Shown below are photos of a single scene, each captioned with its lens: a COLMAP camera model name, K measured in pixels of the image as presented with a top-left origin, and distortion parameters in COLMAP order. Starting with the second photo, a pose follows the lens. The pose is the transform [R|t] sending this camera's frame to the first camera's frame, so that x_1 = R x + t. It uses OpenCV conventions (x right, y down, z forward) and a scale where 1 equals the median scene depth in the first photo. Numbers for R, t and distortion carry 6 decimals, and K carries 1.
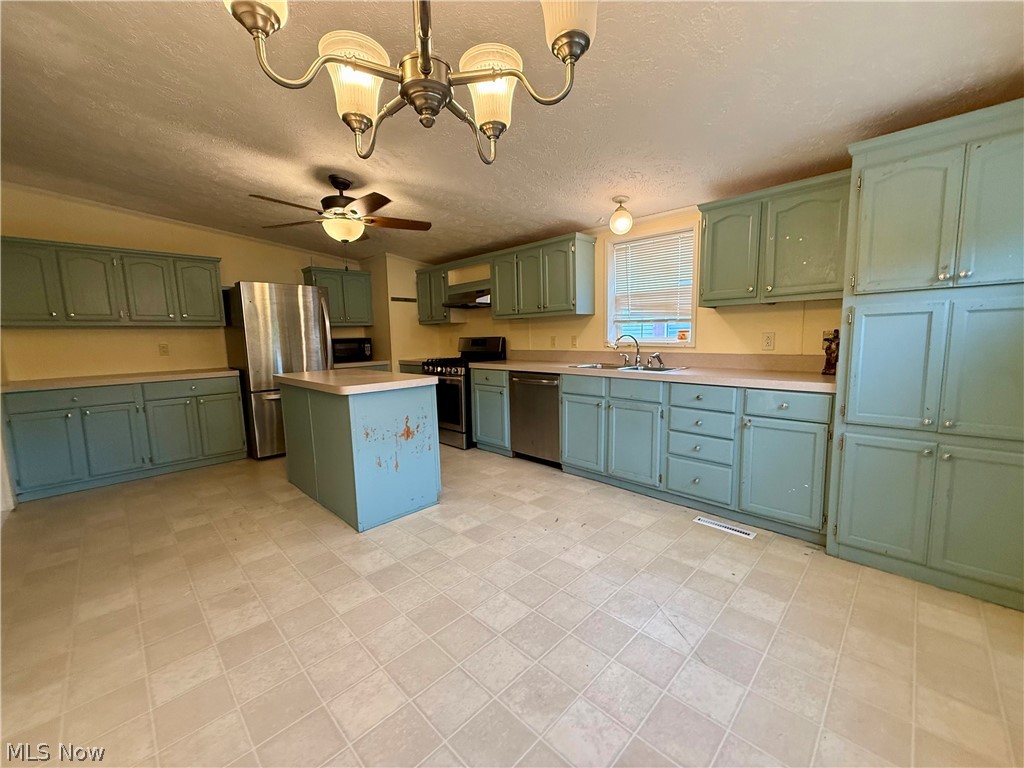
lens RADIAL K [[409.1, 0, 508.5], [0, 409.1, 383.0], [0, 0, 1]] dist [0.000164, -0.000070]
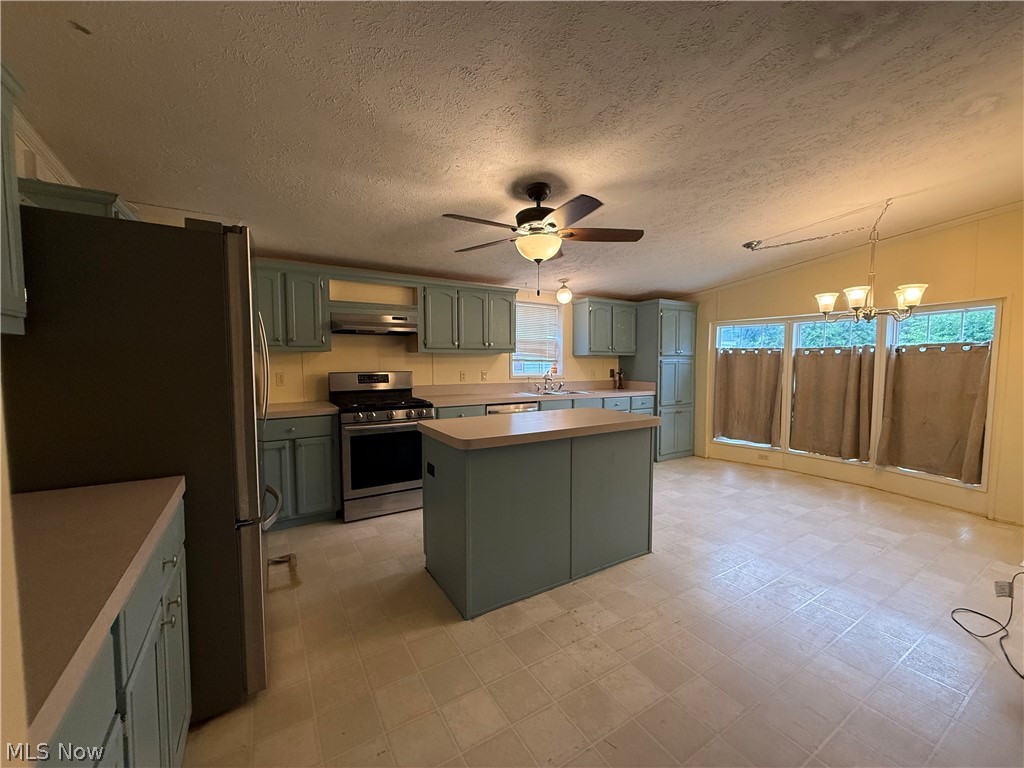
lens RADIAL K [[409.1, 0, 508.0], [0, 409.1, 384.7], [0, 0, 1]] dist [0.000164, -0.000070]
pose [[0.231798, -0.034895, 0.972138, -1.128016], [0.108648, 0.994032, 0.009775, -0.097296], [-0.966677, 0.103355, 0.234206, 0.807761]]
